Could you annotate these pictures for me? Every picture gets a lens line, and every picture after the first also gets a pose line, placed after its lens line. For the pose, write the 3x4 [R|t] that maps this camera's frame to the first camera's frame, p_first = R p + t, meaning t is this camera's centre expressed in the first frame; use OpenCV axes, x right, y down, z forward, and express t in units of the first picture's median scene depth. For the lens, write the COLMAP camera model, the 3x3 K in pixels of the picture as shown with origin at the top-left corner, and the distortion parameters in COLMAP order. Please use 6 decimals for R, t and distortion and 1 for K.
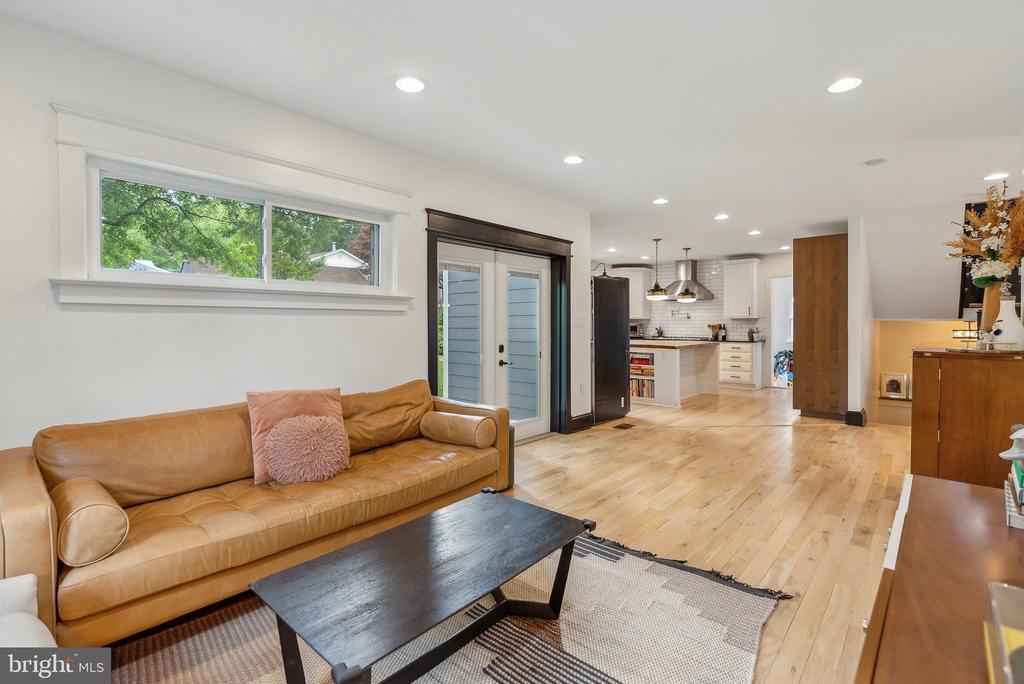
lens RADIAL K [[475.2, 0, 512.5], [0, 475.2, 324.9], [0, 0, 1]] dist [-0.000218, -0.000027]
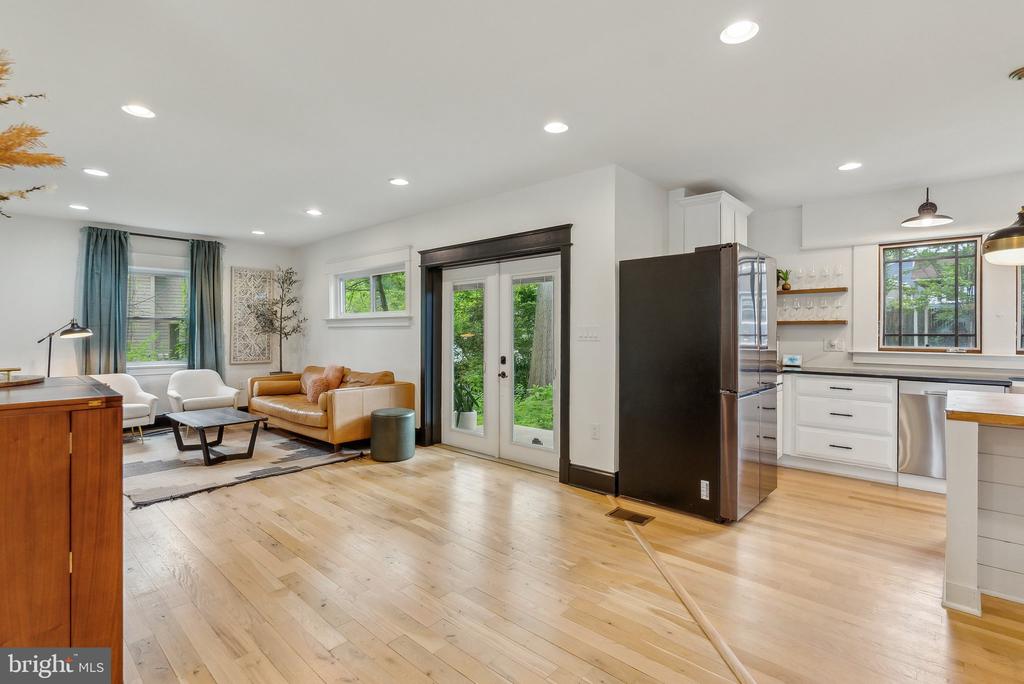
lens RADIAL K [[478.3, 0, 512.6], [0, 478.3, 333.7], [0, 0, 1]] dist [-0.011774, -0.000189]
pose [[-0.014115, -0.002100, -0.999898, 1.233849], [-0.009864, 0.999949, -0.001961, -0.004666], [0.999852, 0.009835, -0.014135, 1.318807]]
